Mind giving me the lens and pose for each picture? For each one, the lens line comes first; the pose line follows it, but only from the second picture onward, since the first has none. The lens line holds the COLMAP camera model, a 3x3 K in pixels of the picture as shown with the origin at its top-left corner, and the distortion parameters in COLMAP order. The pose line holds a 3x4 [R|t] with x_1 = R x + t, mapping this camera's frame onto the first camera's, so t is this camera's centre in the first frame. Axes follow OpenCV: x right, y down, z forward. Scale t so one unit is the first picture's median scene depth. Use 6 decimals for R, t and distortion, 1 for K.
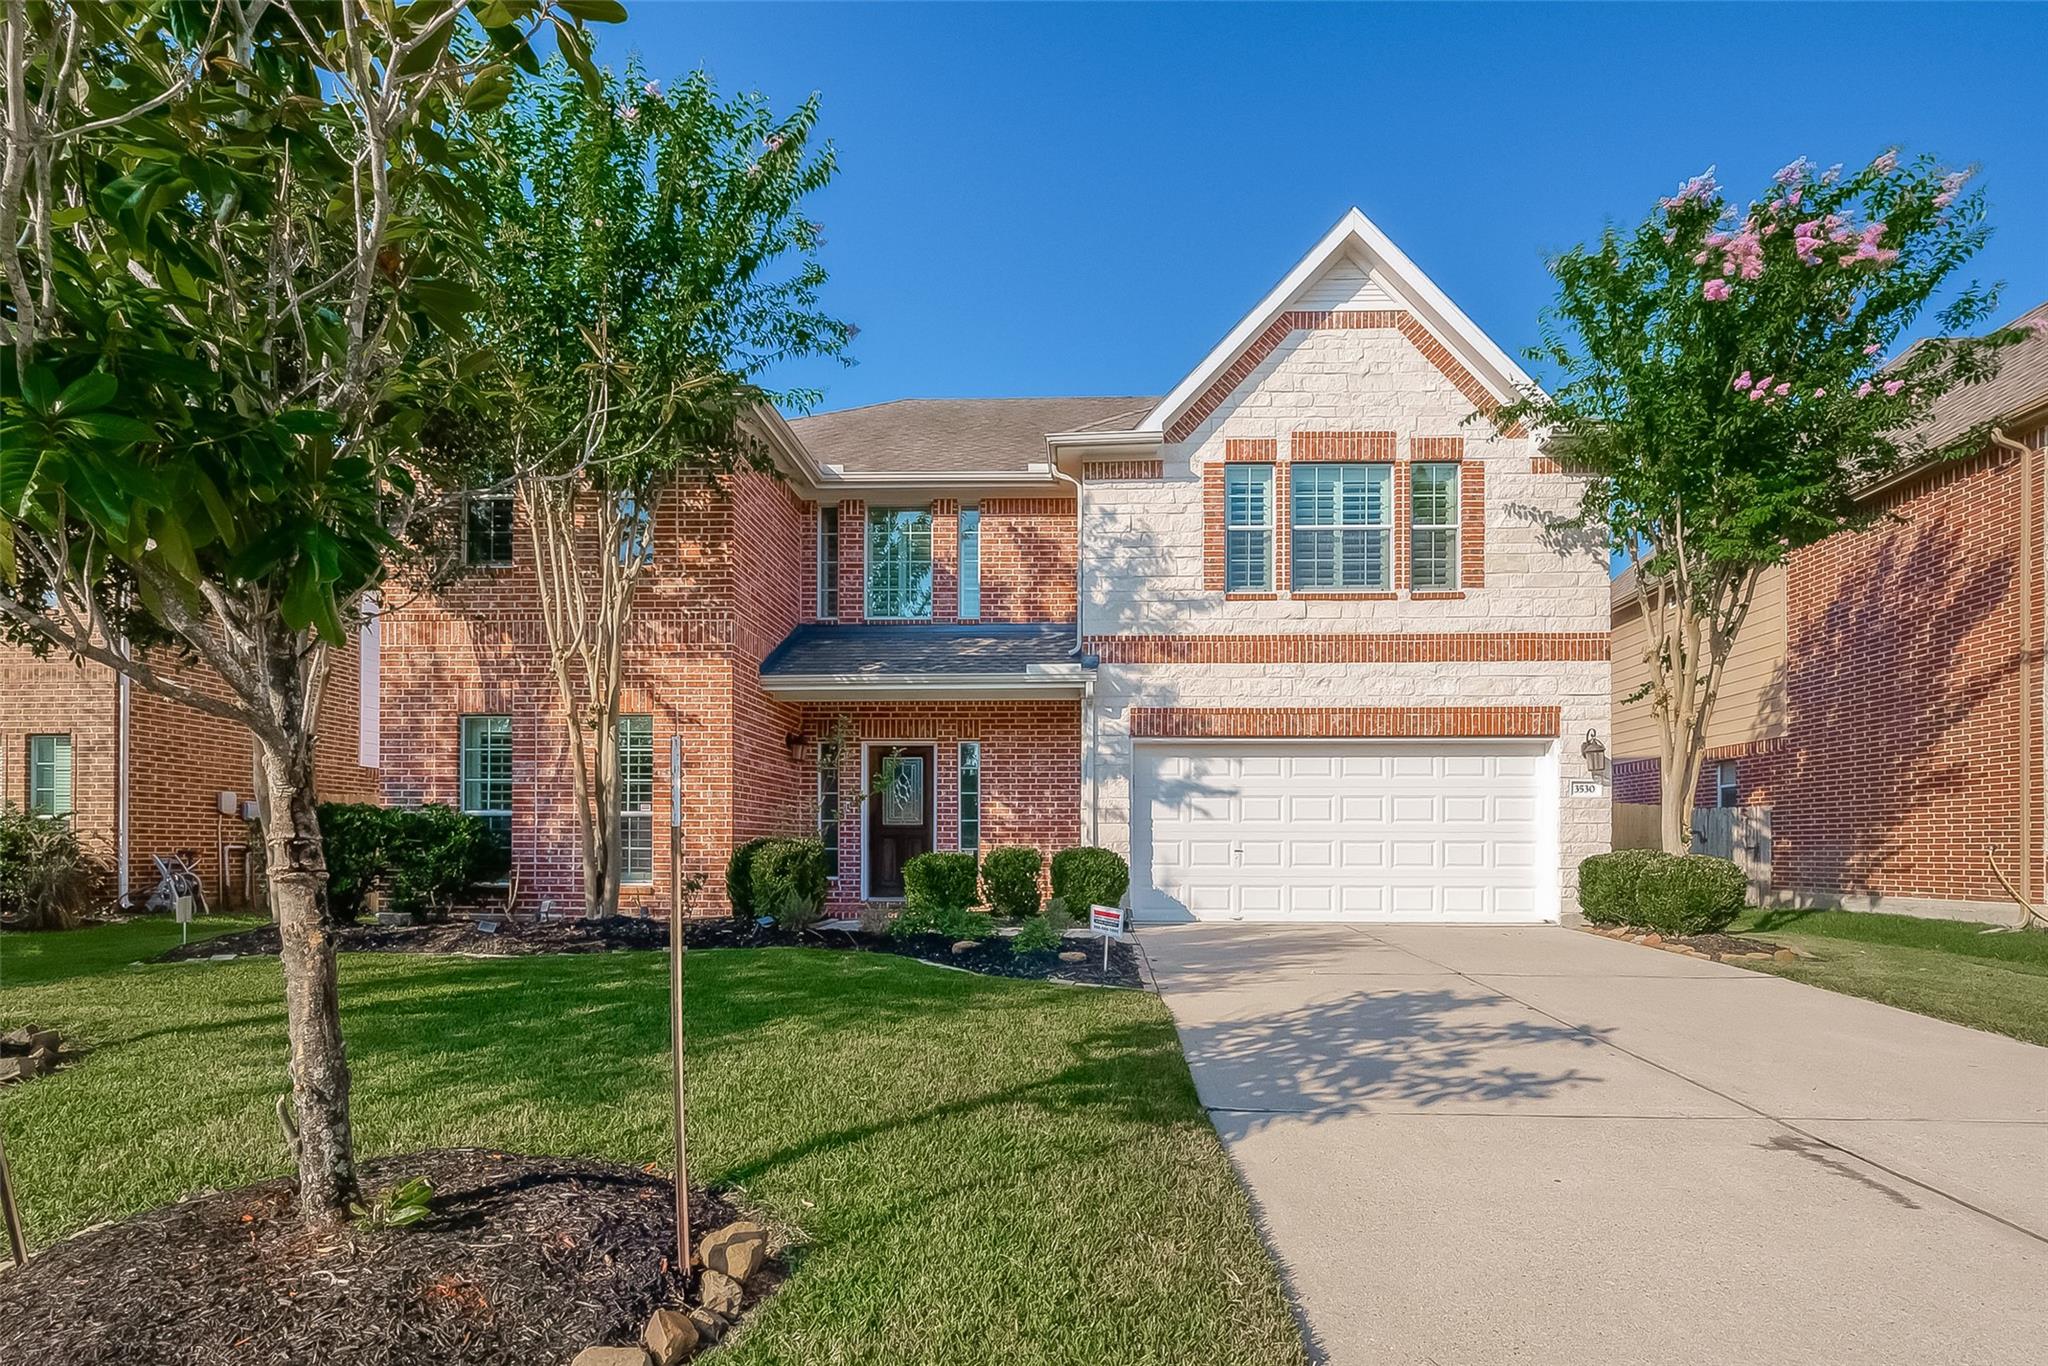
lens RADIAL K [[808.1, 0, 1025.8], [0, 808.1, 734.1], [0, 0, 1]] dist [0.001878, -0.000477]
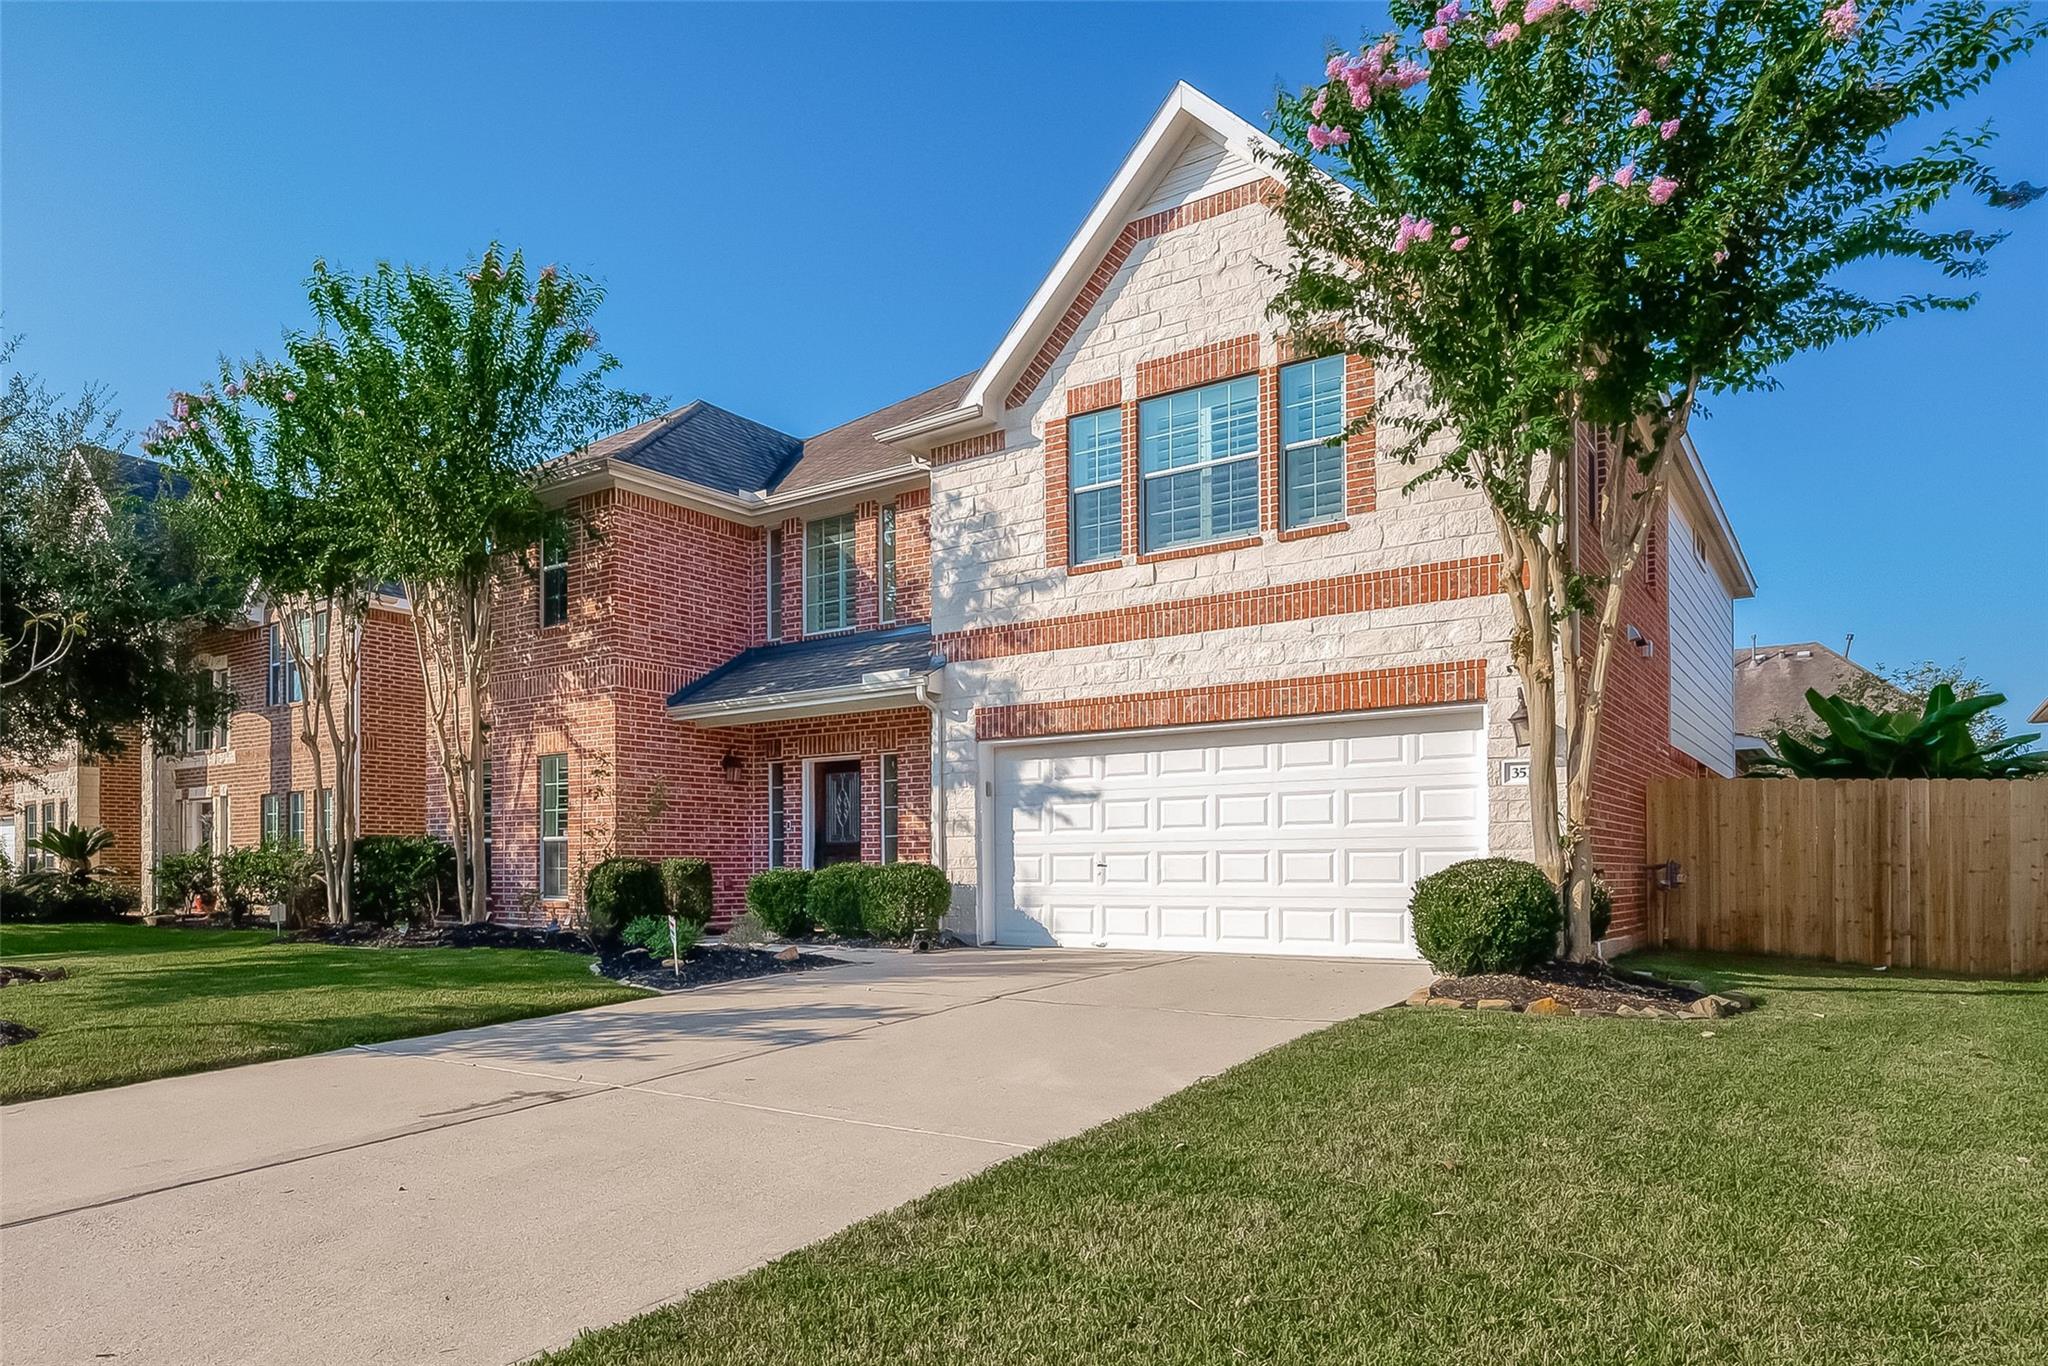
lens RADIAL K [[1073.5, 0, 1023.2], [0, 1073.5, 679.9], [0, 0, 1]] dist [0.005998, -0.000217]
pose [[0.872581, -0.092119, -0.479705, 0.750175], [0.077713, 0.995729, -0.049853, 0.000244], [0.482249, 0.006221, 0.876012, -0.036020]]
